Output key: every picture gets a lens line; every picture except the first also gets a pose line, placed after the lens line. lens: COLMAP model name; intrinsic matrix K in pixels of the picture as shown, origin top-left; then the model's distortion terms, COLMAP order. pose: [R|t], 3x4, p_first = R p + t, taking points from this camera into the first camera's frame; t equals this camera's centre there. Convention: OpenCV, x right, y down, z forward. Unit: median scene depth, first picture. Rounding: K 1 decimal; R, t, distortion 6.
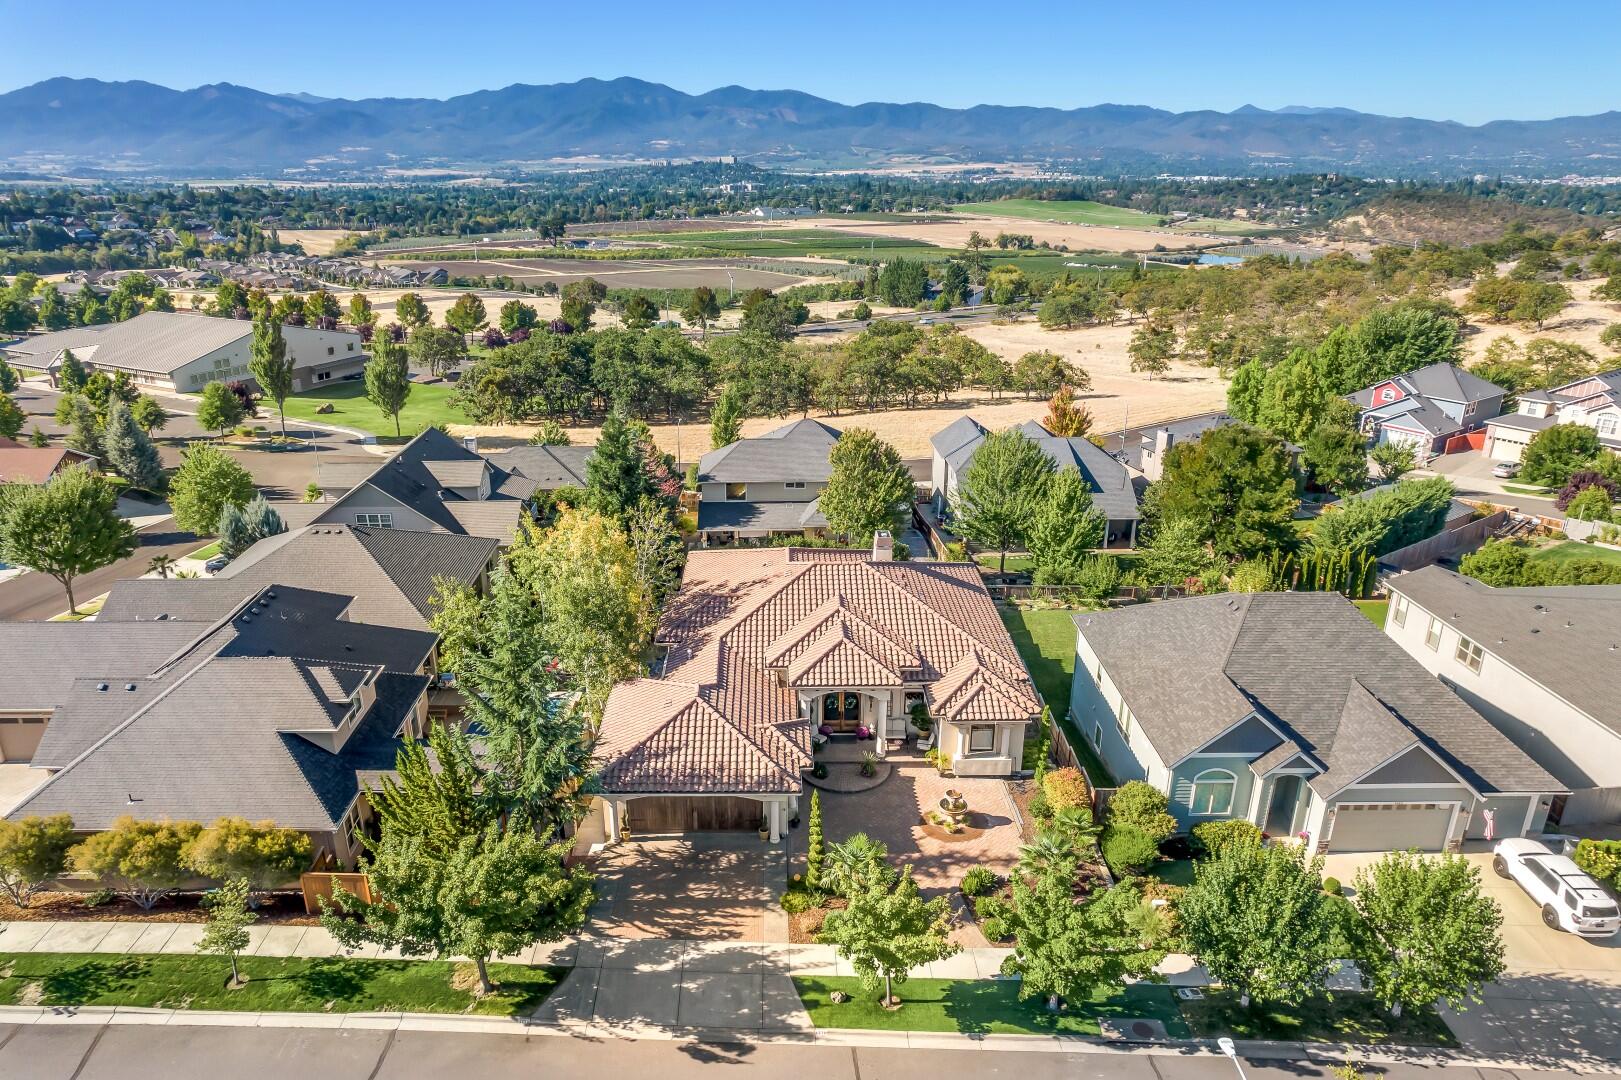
lens RADIAL K [[1069.5, 0, 754.8], [0, 1069.5, 550.8], [0, 0, 1]] dist [-0.059979, 0.040591]
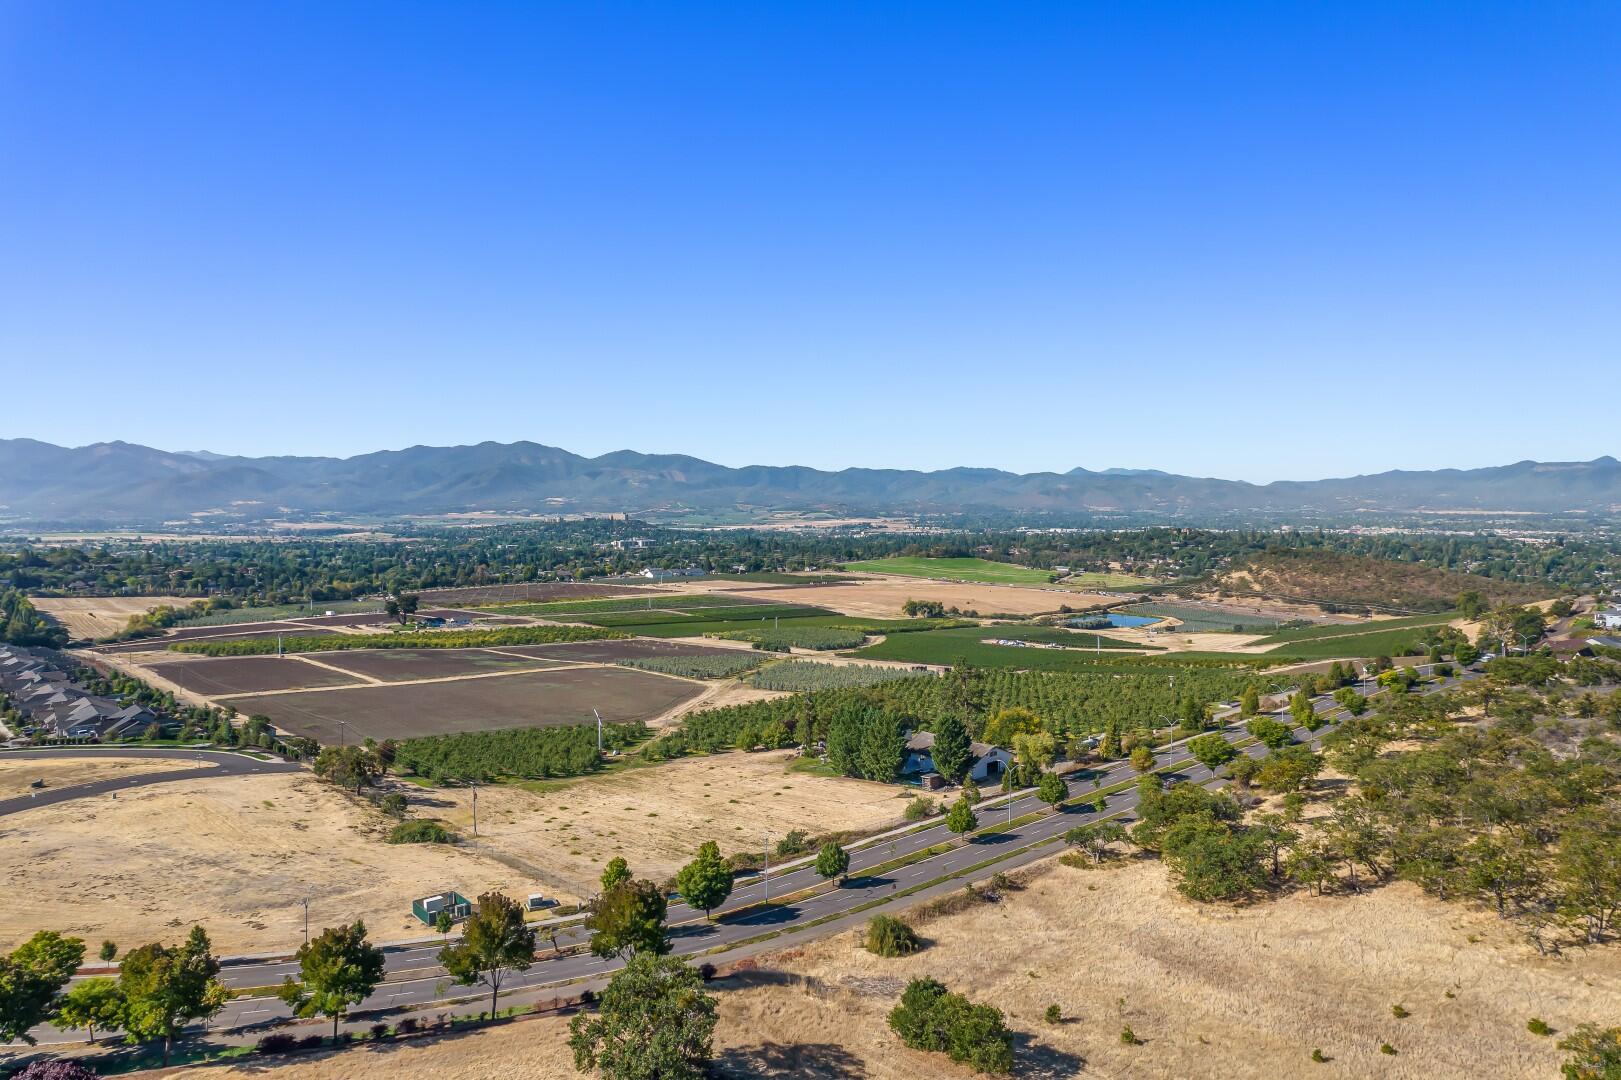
lens RADIAL K [[1035.8, 0, 816.9], [0, 1035.8, 548.2], [0, 0, 1]] dist [-0.068552, 0.067354]
pose [[0.986651, -0.003413, 0.162815, 0.011154], [0.054490, 0.949073, -0.310309, -0.201736], [-0.153465, 0.315039, 0.936589, 0.452236]]
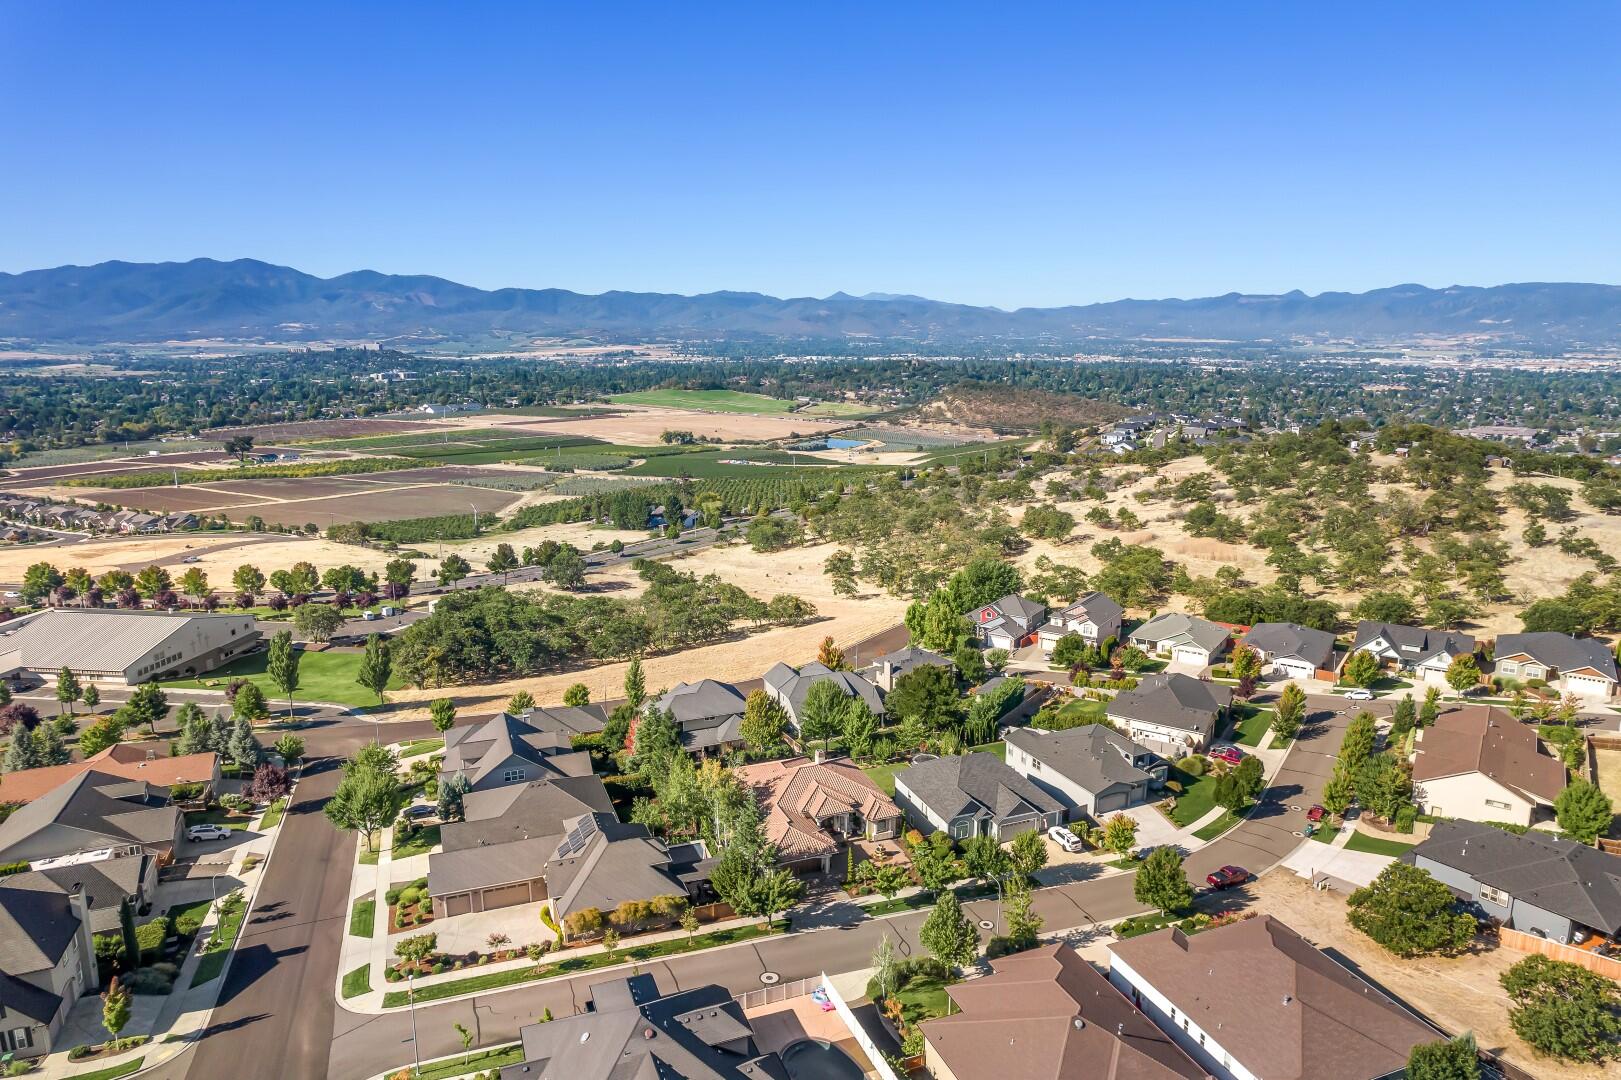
lens RADIAL K [[1035.8, 0, 816.9], [0, 1035.8, 548.2], [0, 0, 1]] dist [-0.068552, 0.067354]
pose [[0.925655, -0.070957, 0.371657, -0.131862], [0.126289, 0.983869, -0.126696, -0.031431], [-0.356672, 0.164213, 0.919684, -0.223925]]
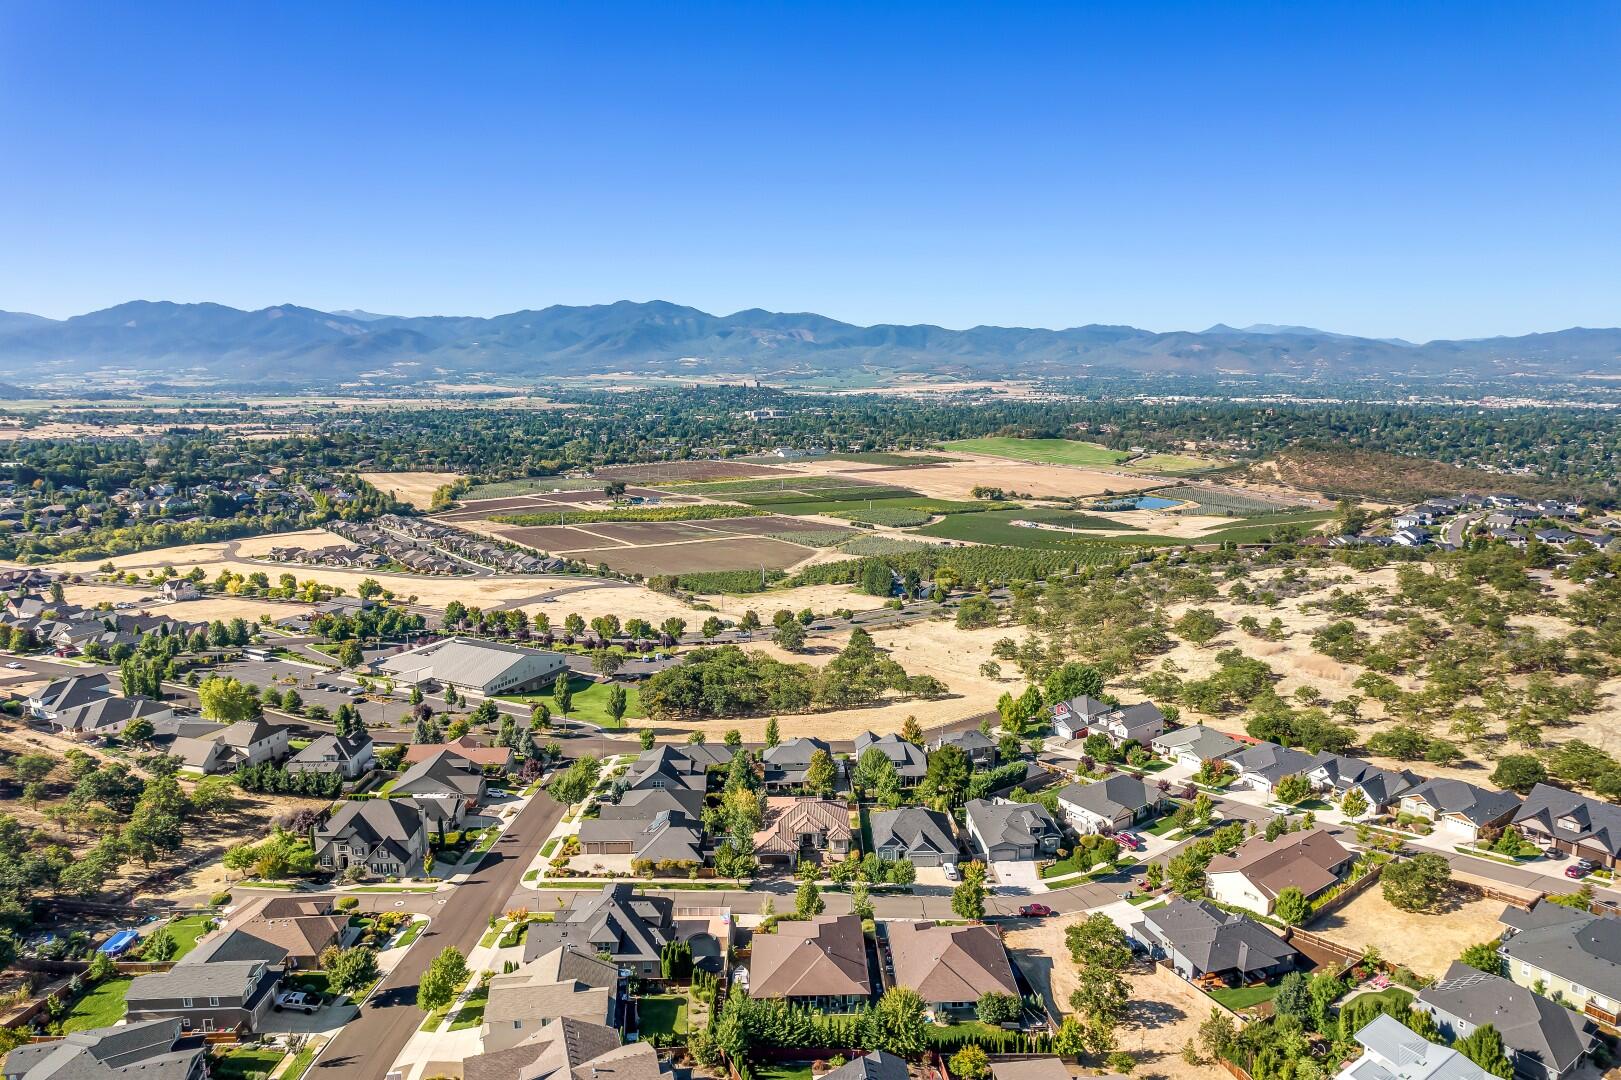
lens RADIAL K [[1035.4, 0, 816.1], [0, 1035.4, 545.0], [0, 0, 1]] dist [-0.036734, 0.002691]
pose [[0.999231, -0.002544, 0.039139, -0.006715], [0.009654, 0.983147, -0.182560, -0.040142], [-0.038014, 0.182797, 0.982415, -0.525298]]
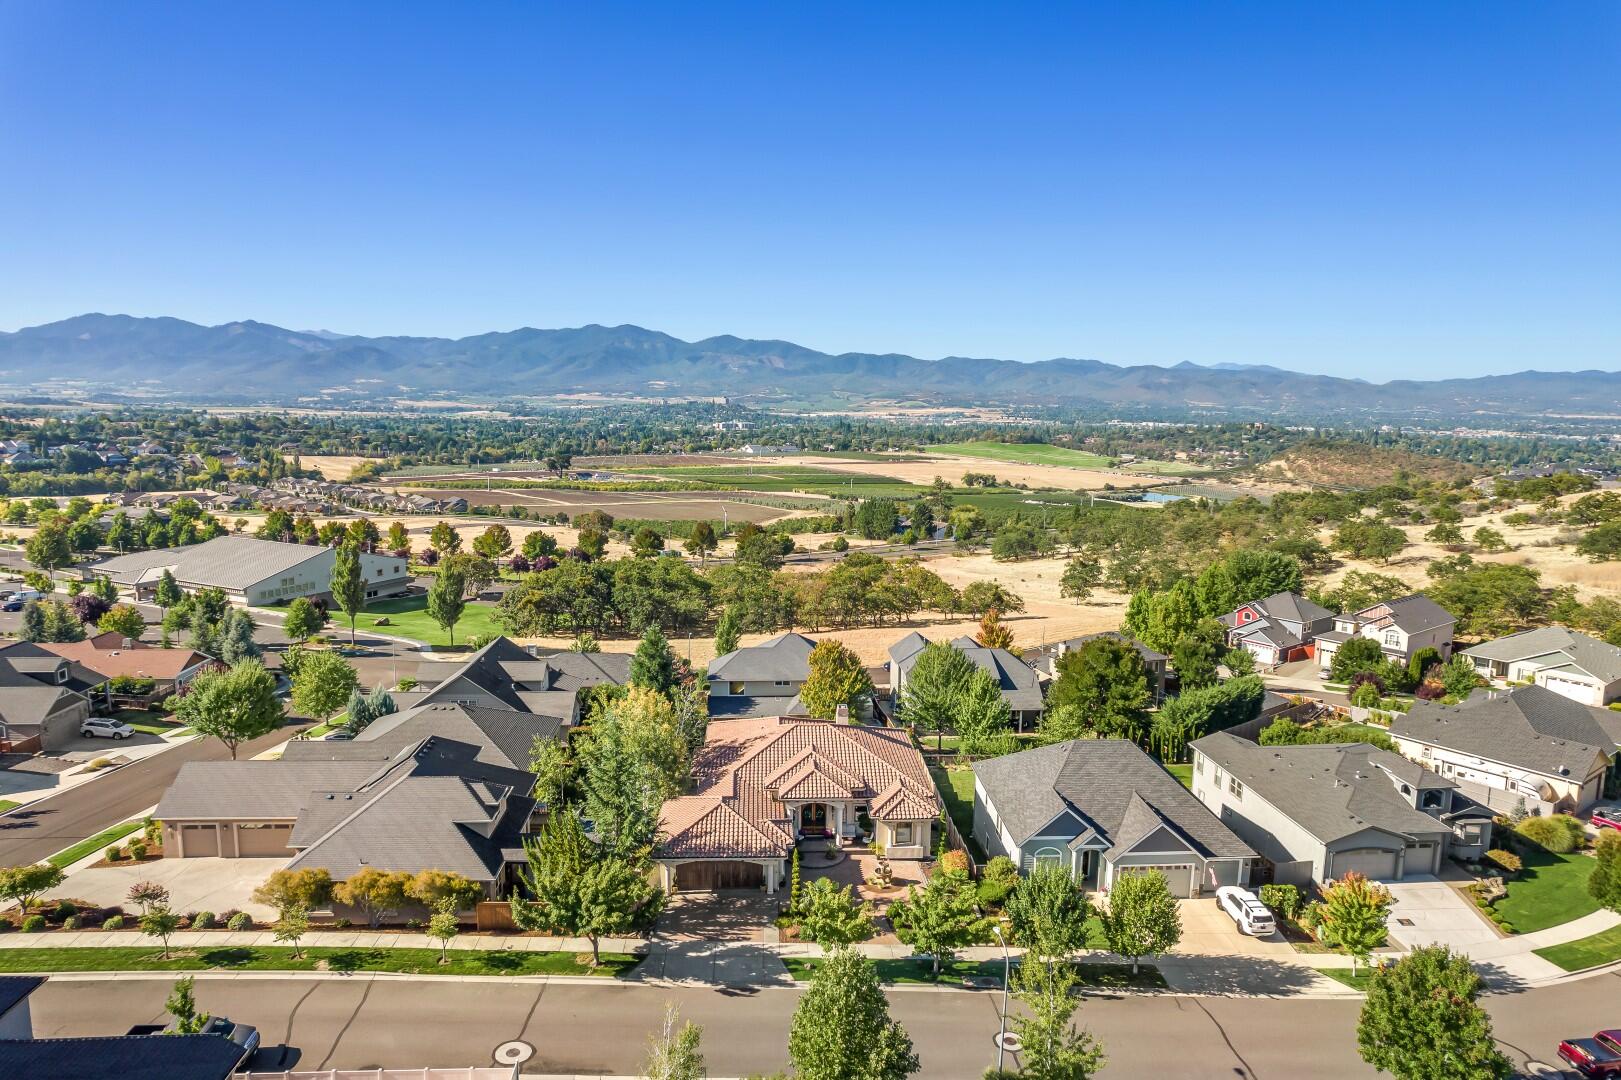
lens RADIAL K [[1035.8, 0, 816.9], [0, 1035.8, 548.2], [0, 0, 1]] dist [-0.068552, 0.067354]
pose [[0.997354, 0.013186, 0.071497, -0.003850], [0.002084, 0.977826, -0.209408, 0.012848], [-0.072673, 0.209003, 0.975211, -0.082924]]
